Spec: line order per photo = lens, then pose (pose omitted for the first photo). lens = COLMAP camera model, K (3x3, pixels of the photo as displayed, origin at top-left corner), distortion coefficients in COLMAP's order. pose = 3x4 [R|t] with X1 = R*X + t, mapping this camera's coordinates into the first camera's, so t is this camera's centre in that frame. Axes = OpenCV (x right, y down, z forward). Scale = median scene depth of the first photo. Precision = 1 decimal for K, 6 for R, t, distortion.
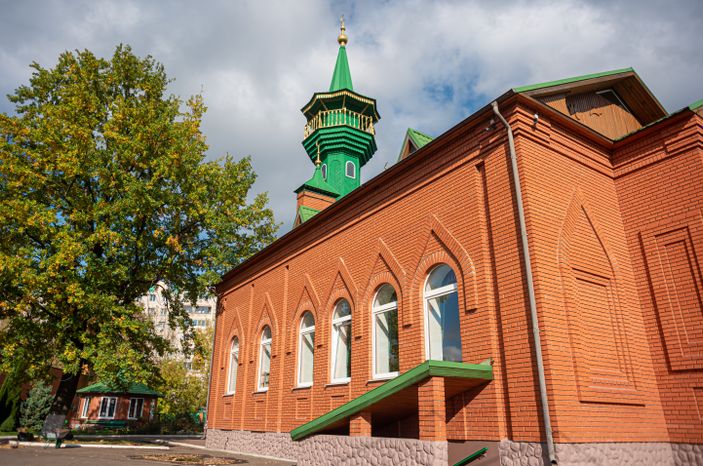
lens RADIAL K [[482.2, 0, 351.5], [0, 482.2, 233.0], [0, 0, 1]] dist [-0.055472, 0.006979]
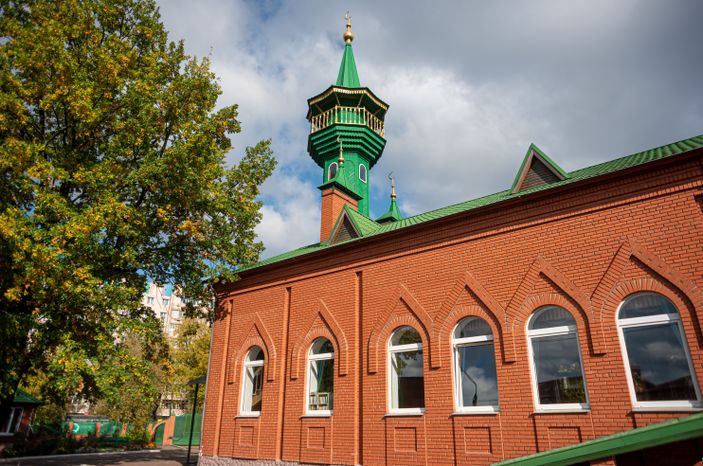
lens RADIAL K [[474.1, 0, 351.5], [0, 474.1, 233.0], [0, 0, 1]] dist [-0.083559, 0.049444]
pose [[0.946309, 0.123882, 0.298584, -0.283467], [-0.117838, 0.992296, -0.038233, 0.022333], [-0.301021, 0.000996, 0.953617, 0.125777]]
